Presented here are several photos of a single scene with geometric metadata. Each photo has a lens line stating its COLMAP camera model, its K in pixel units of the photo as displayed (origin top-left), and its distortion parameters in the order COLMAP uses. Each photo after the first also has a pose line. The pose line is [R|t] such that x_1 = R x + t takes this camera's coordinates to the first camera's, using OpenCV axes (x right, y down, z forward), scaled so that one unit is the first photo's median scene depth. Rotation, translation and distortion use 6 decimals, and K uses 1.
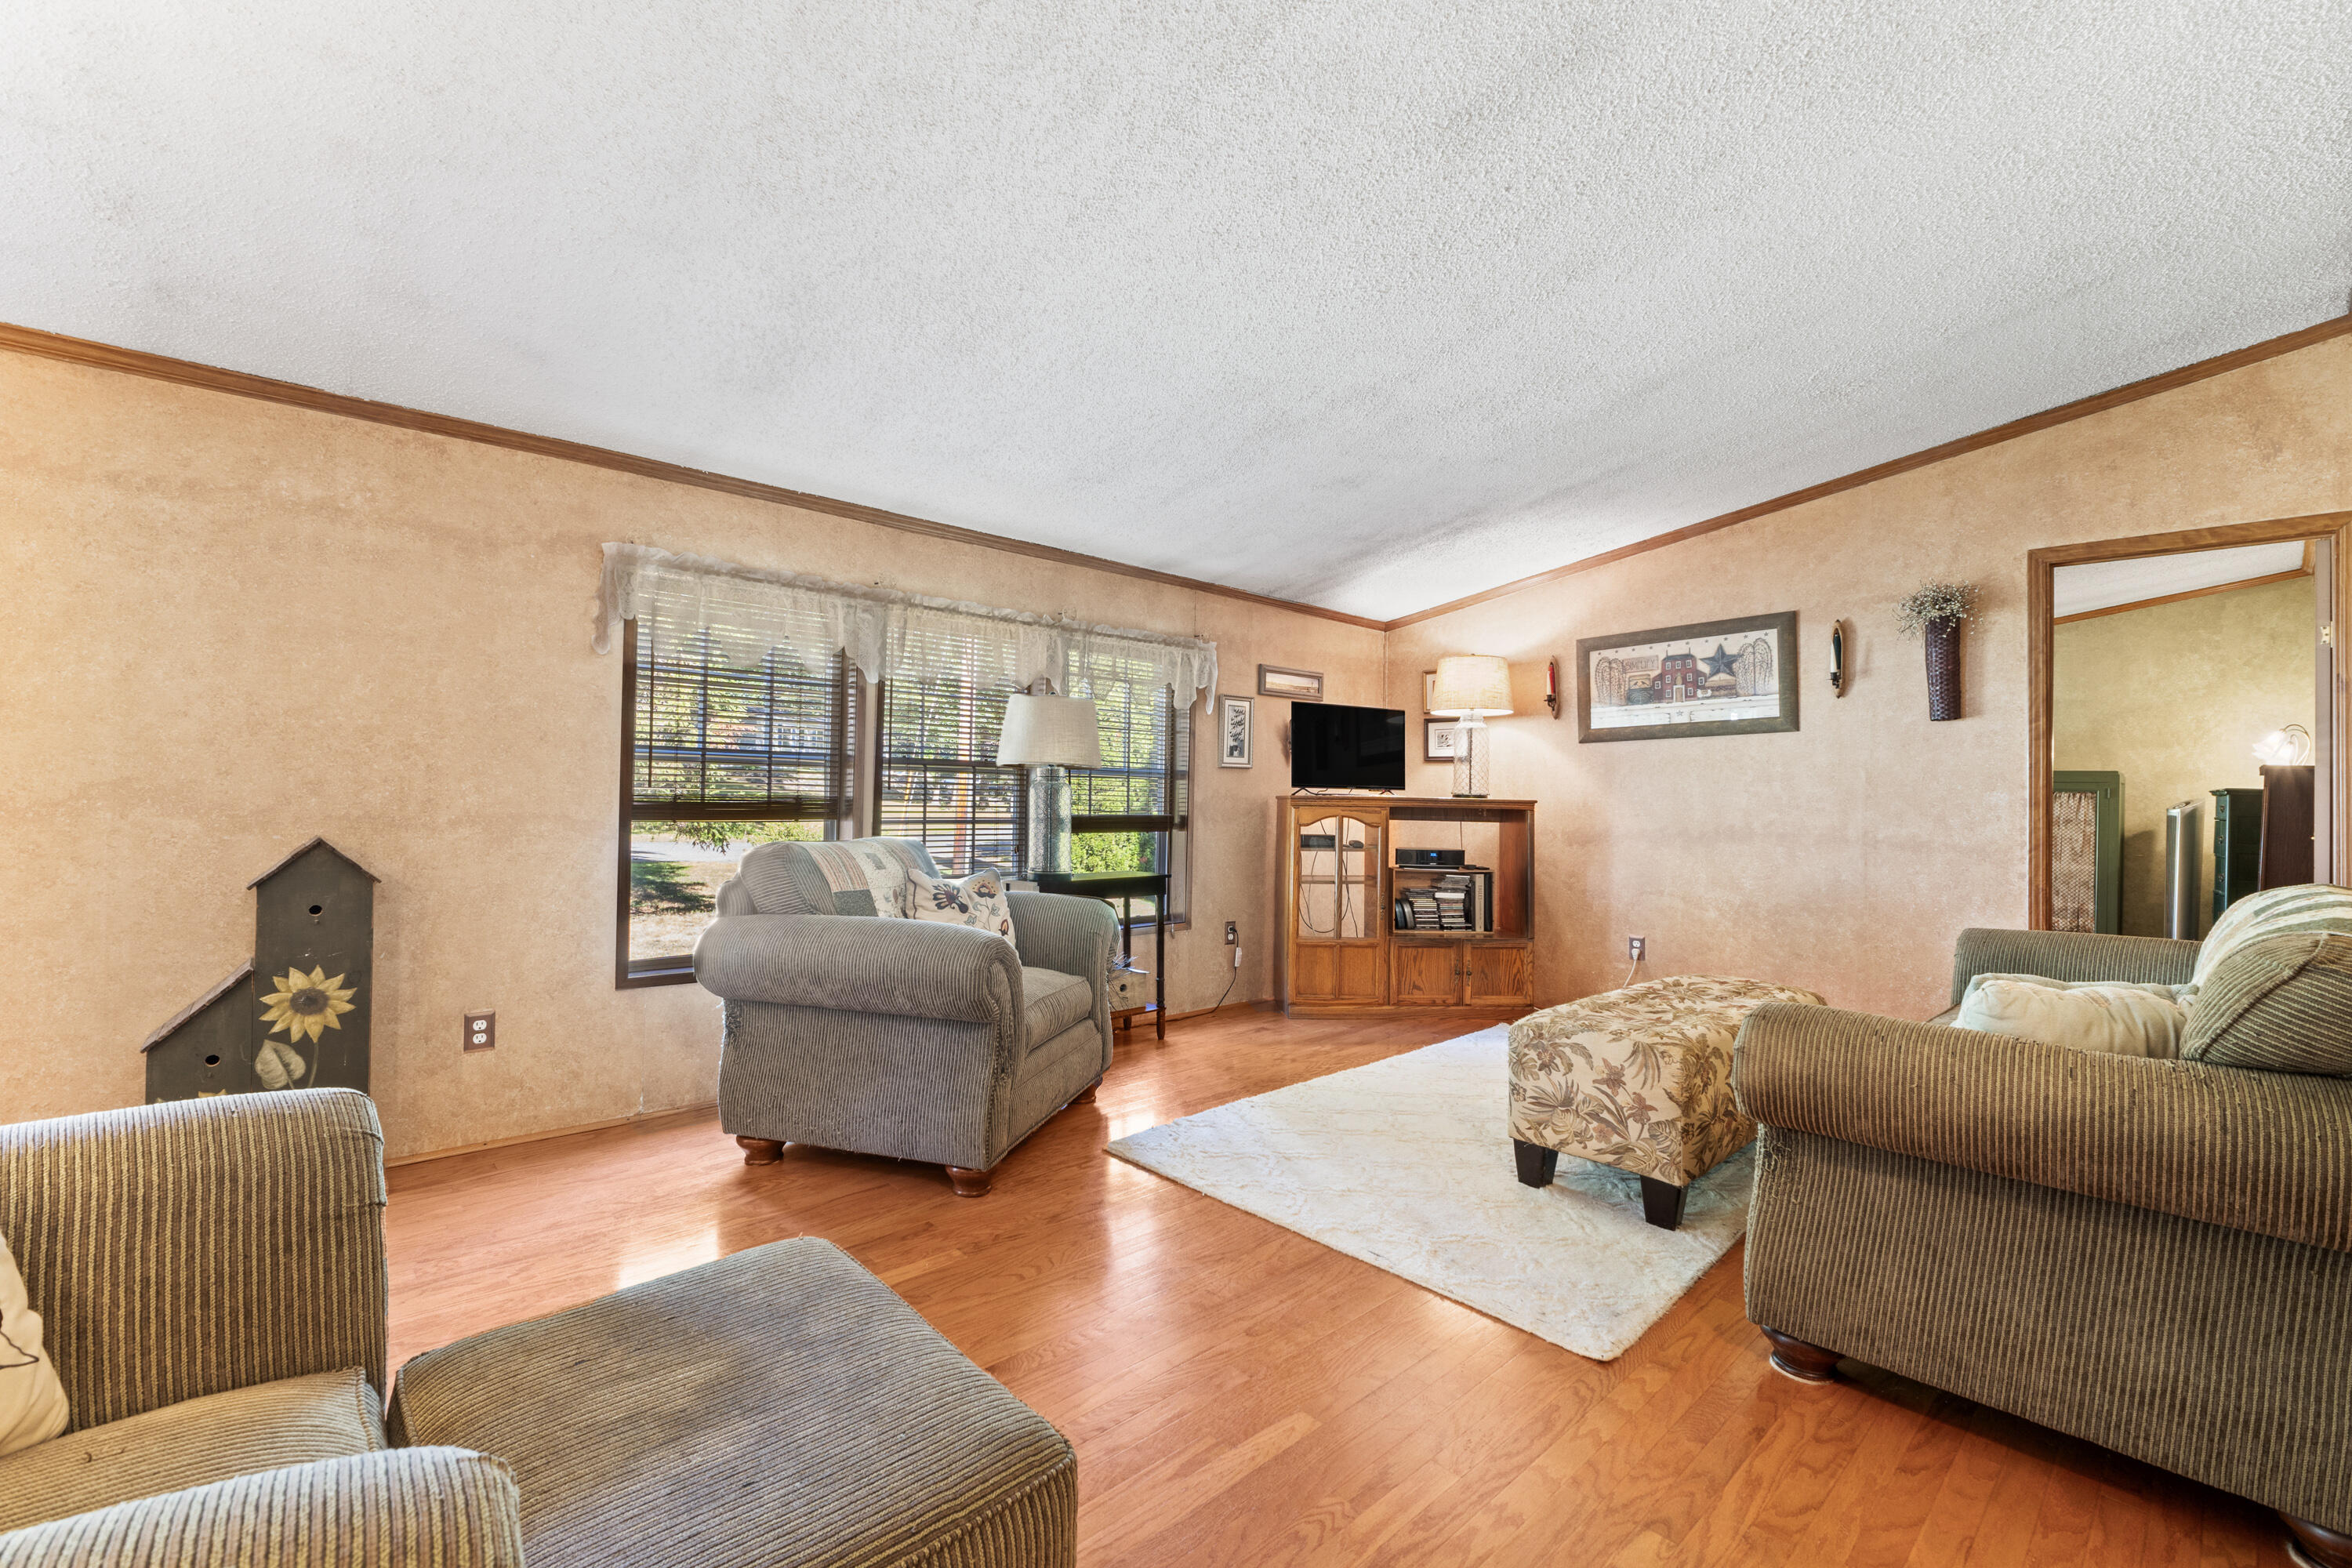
lens RADIAL K [[999.5, 0, 1171.9], [0, 999.5, 782.7], [0, 0, 1]] dist [-0.005228, -0.000174]
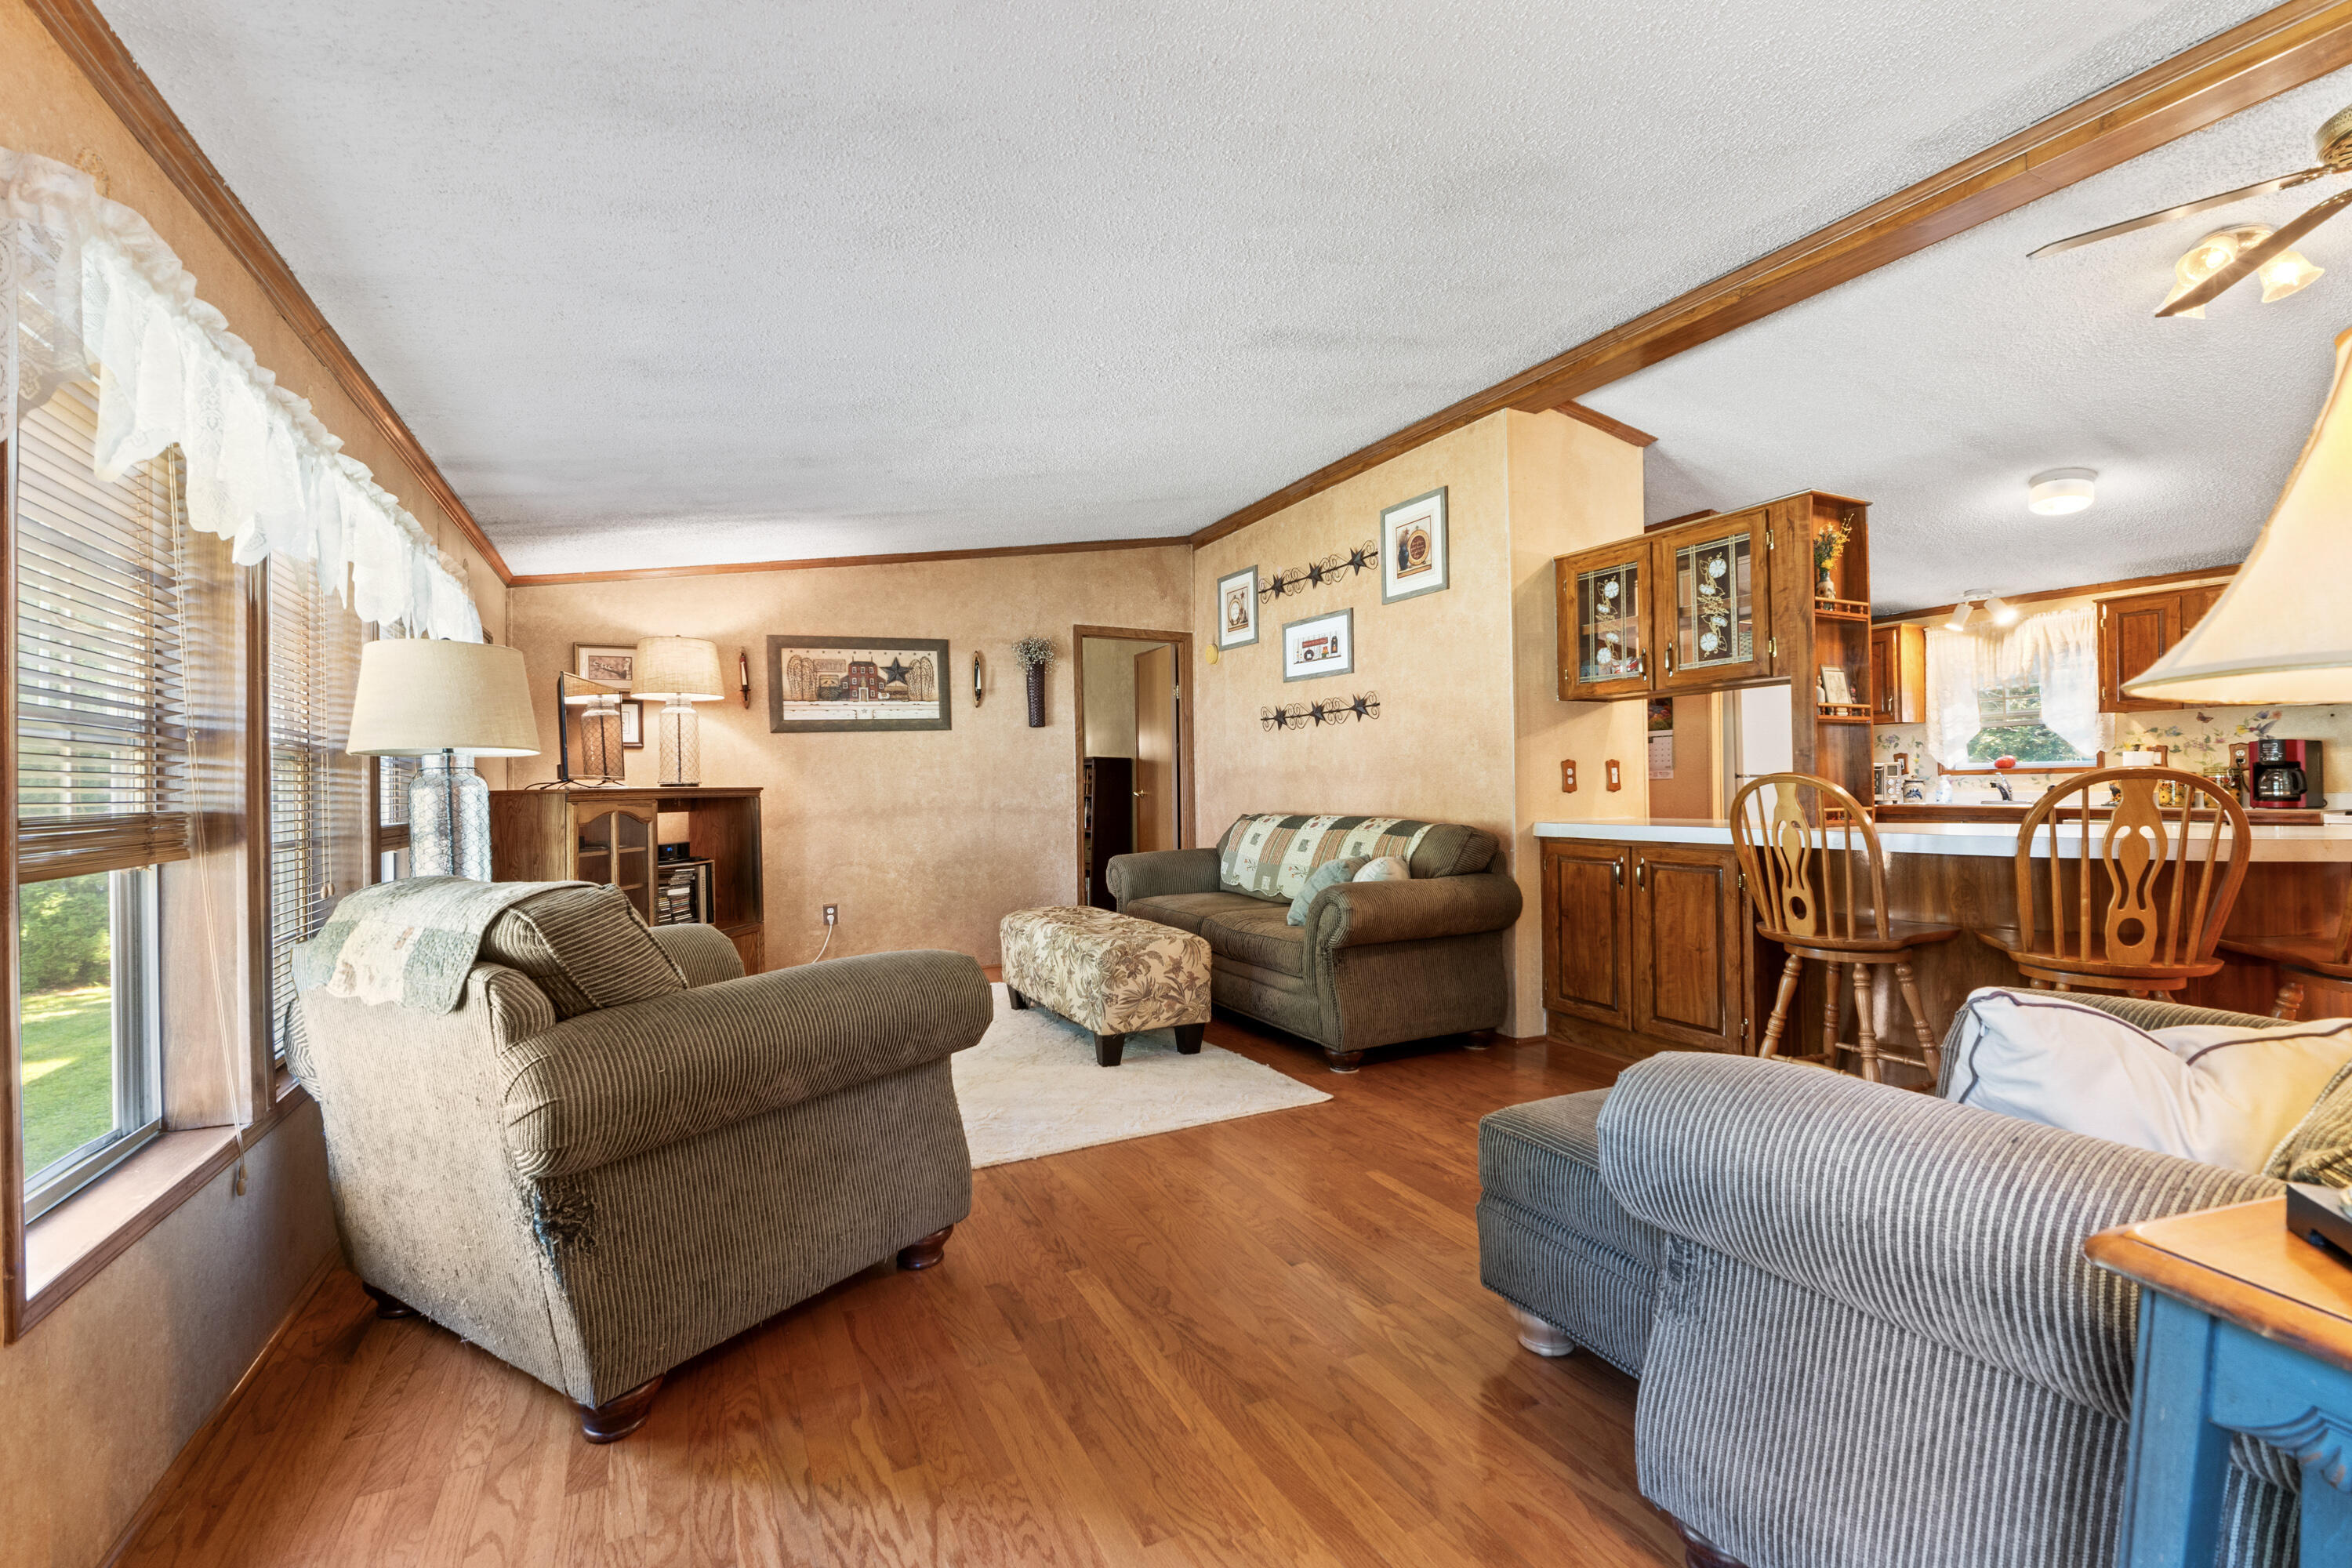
lens RADIAL K [[999.5, 0, 1174.3], [0, 999.5, 783.5], [0, 0, 1]] dist [-0.005228, -0.000174]
pose [[0.263424, -0.022910, 0.964408, -0.585270], [0.006223, 0.999738, 0.022050, -0.007406], [-0.964660, 0.000193, 0.263498, 0.353924]]
